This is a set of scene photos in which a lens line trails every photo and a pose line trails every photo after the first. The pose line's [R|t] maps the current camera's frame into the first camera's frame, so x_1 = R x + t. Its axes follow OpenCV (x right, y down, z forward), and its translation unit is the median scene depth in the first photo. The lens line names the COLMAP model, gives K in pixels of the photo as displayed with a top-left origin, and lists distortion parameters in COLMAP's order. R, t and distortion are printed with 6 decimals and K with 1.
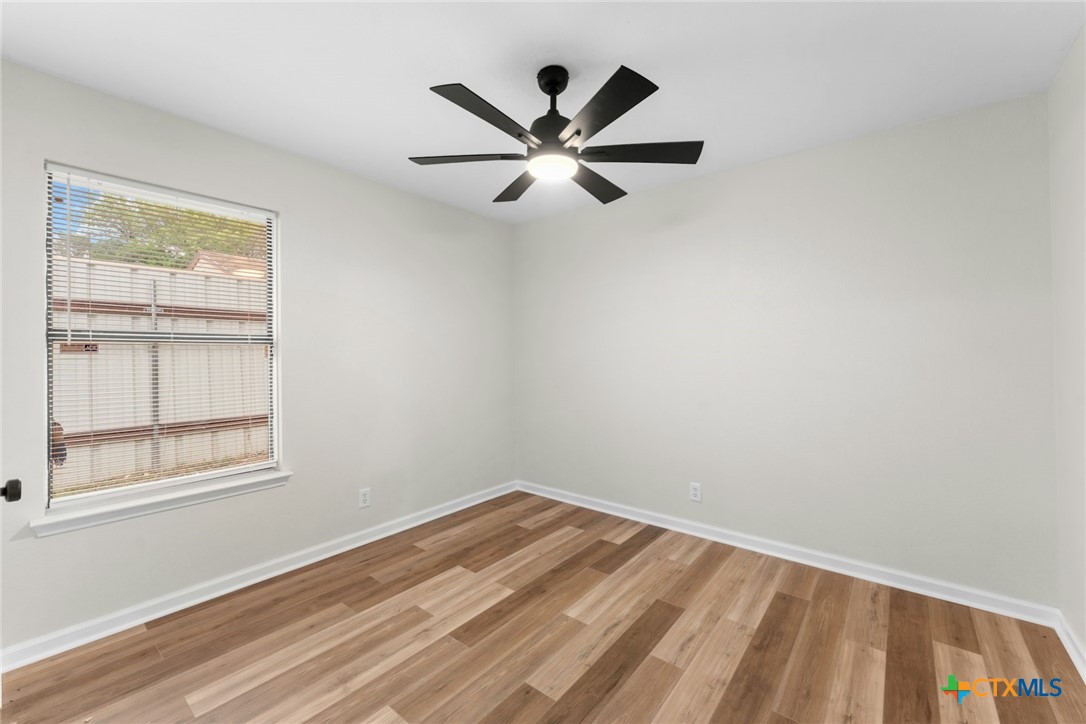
lens RADIAL K [[433.2, 0, 547.9], [0, 433.2, 355.6], [0, 0, 1]] dist [-0.002050, -0.000304]
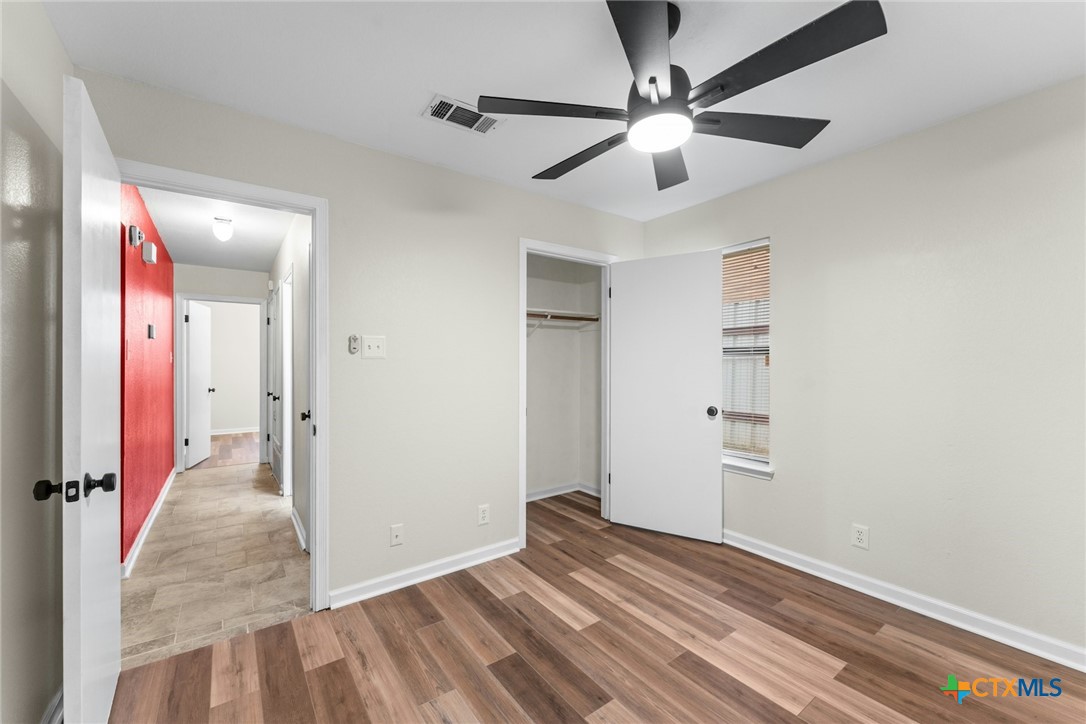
lens RADIAL K [[433.2, 0, 547.4], [0, 433.2, 363.5], [0, 0, 1]] dist [-0.002050, -0.000304]
pose [[-0.245736, 0.006425, -0.969315, 0.679517], [-0.002495, 0.999971, 0.007261, -0.009462], [0.969334, 0.004203, -0.245713, 0.796800]]
